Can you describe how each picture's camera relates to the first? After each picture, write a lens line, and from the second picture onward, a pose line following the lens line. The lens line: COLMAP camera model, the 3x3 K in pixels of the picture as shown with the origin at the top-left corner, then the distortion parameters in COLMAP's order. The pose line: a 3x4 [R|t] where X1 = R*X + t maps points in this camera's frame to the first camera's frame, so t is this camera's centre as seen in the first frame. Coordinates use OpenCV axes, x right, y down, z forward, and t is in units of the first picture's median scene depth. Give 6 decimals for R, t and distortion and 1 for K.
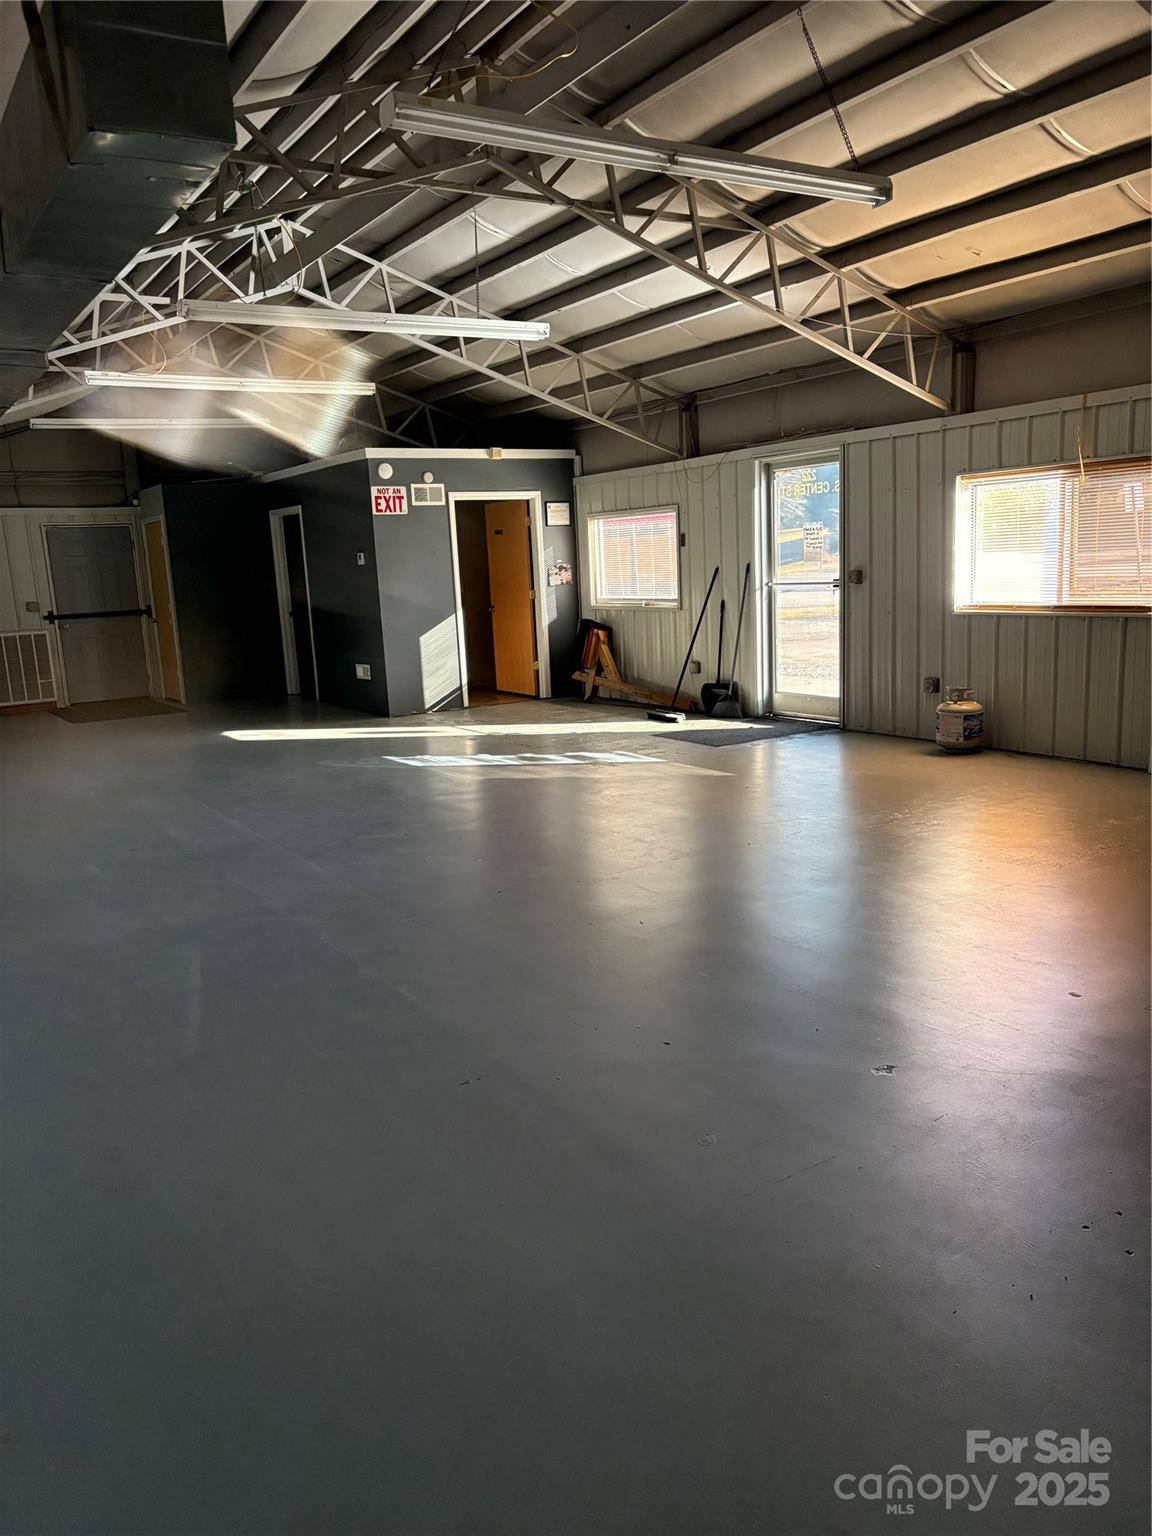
lens RADIAL K [[1157.4, 0, 576.0], [0, 1157.4, 768.0], [0, 0, 1]] dist [0.001521, 0.055176]
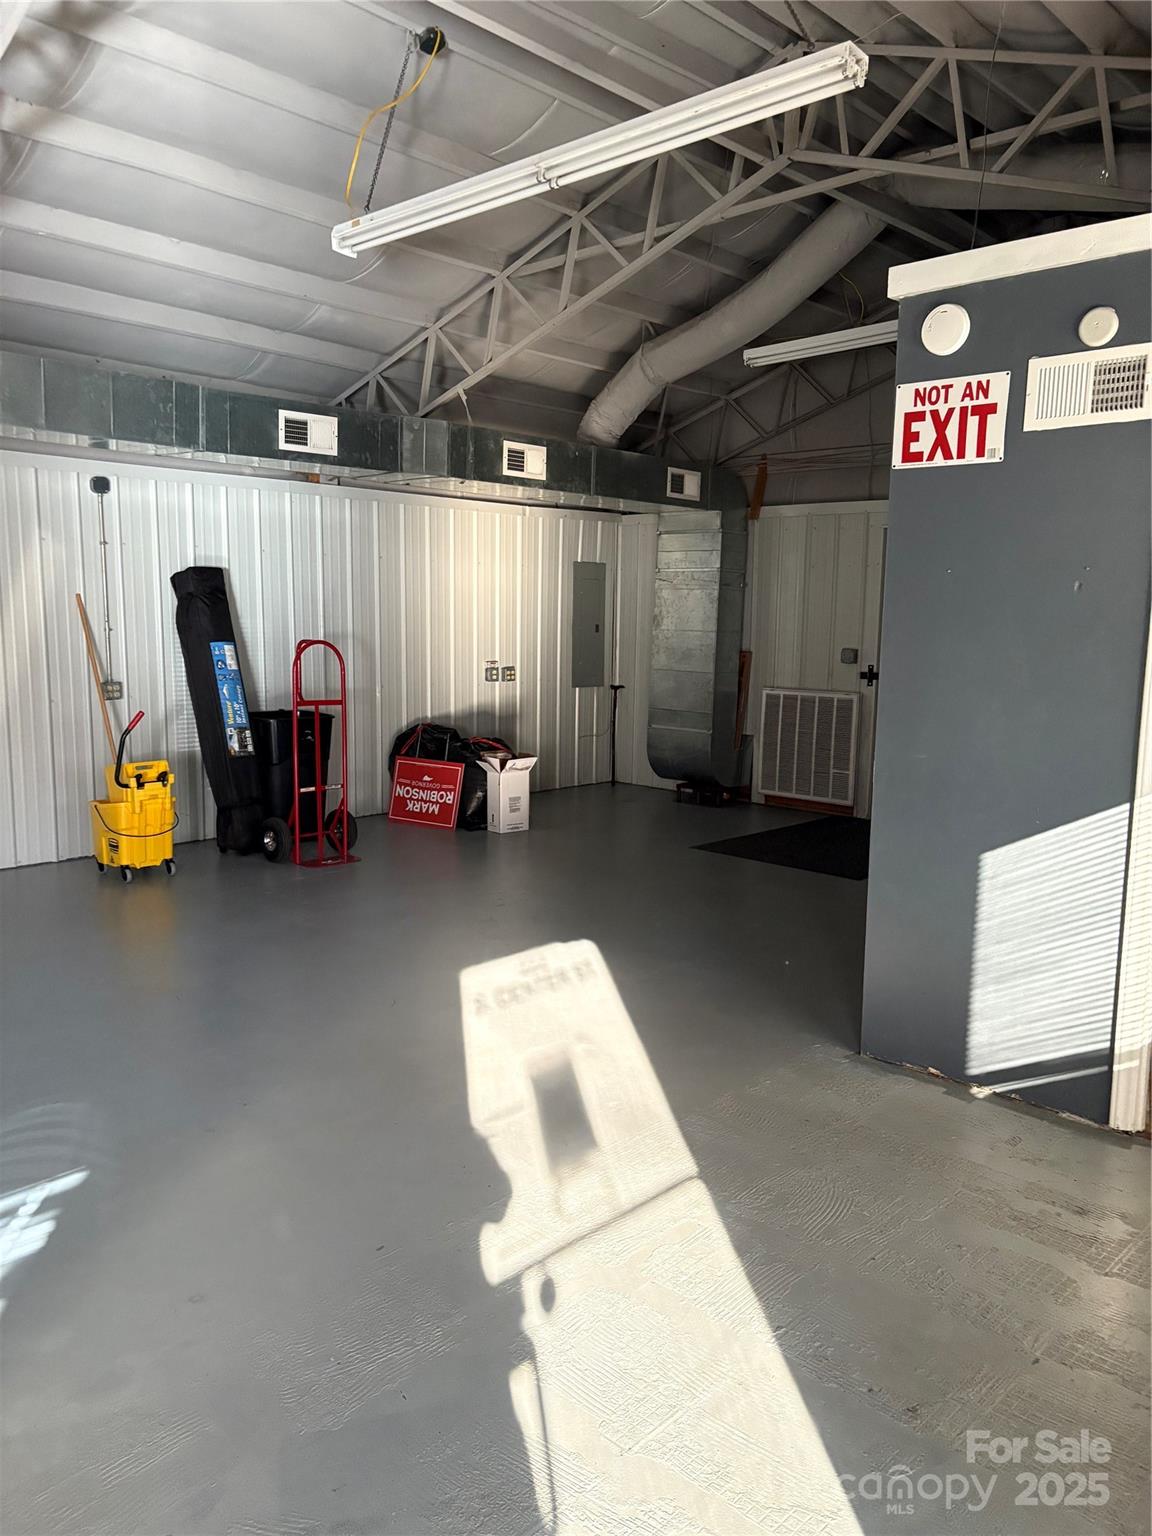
lens RADIAL K [[1157.4, 0, 576.0], [0, 1157.4, 768.0], [0, 0, 1]] dist [0.001521, 0.055176]
pose [[0.242758, 0.181939, -0.952873, 0.142734], [-0.202397, 0.970138, 0.133672, -0.165365], [0.948738, 0.160409, 0.272333, 0.857038]]
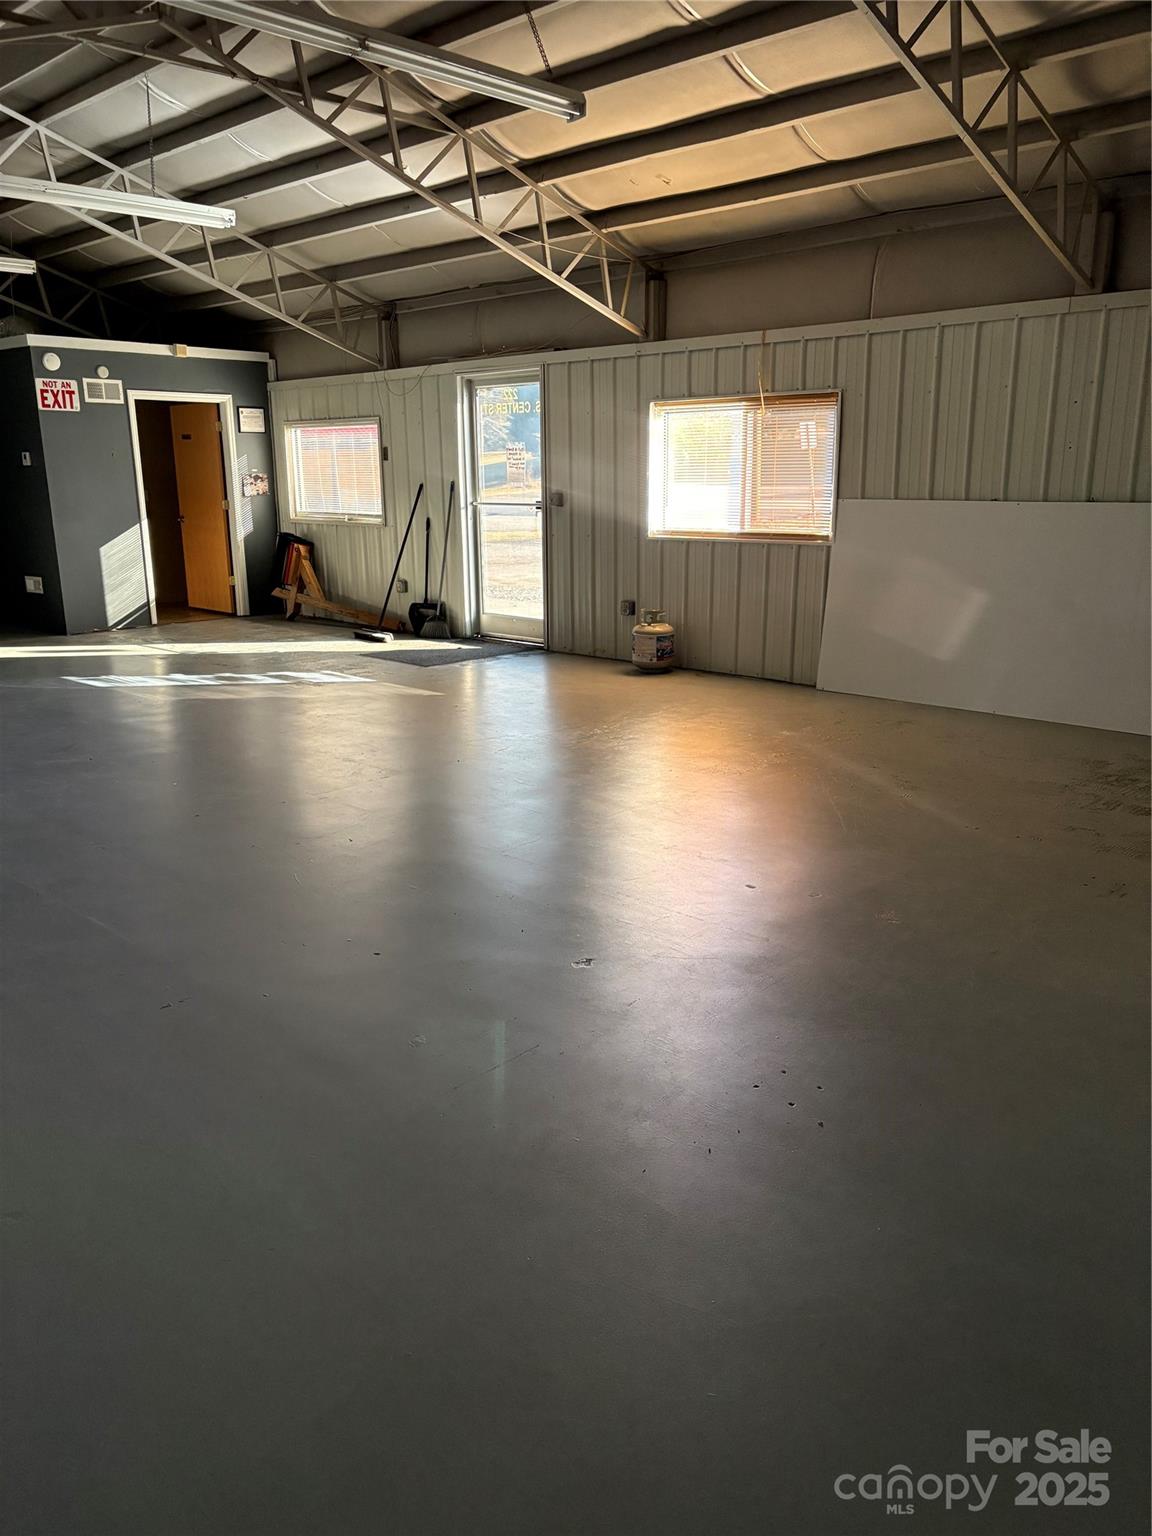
lens RADIAL K [[1172.2, 0, 576.0], [0, 1172.2, 768.0], [0, 0, 1]] dist [-0.003012, 0.067194]
pose [[0.968173, -0.024569, 0.249073, -0.004753], [0.007250, 0.997506, 0.070215, -0.000472], [-0.250177, -0.066175, 0.965936, -0.016592]]
